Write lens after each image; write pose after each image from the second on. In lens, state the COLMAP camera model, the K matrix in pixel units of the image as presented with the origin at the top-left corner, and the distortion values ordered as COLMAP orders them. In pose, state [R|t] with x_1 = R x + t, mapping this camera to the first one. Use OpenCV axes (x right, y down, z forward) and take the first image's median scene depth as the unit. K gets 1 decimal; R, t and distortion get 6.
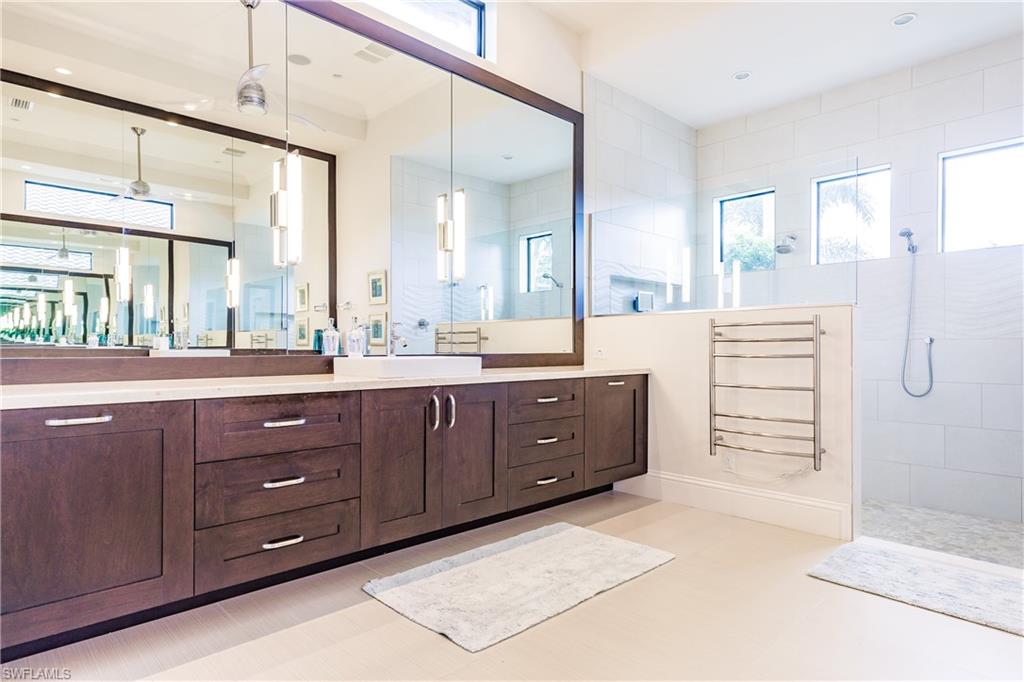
lens RADIAL K [[585.0, 0, 512.0], [0, 585.0, 341.0], [0, 0, 1]] dist [0.022277, -0.000357]
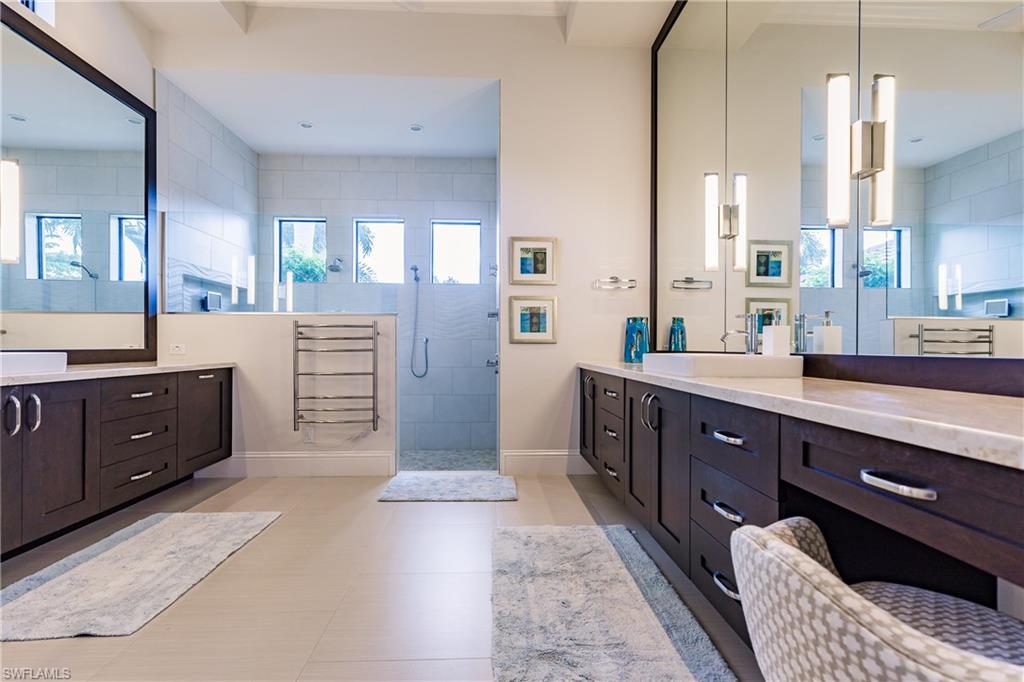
lens RADIAL K [[520.9, 0, 512.0], [0, 520.9, 341.0], [0, 0, 1]] dist [0.000409, 0.016626]
pose [[0.662058, 0.009351, 0.749394, -0.180743], [-0.010115, 0.999943, -0.003541, 0.004426], [-0.749384, -0.005236, 0.662115, -0.066021]]
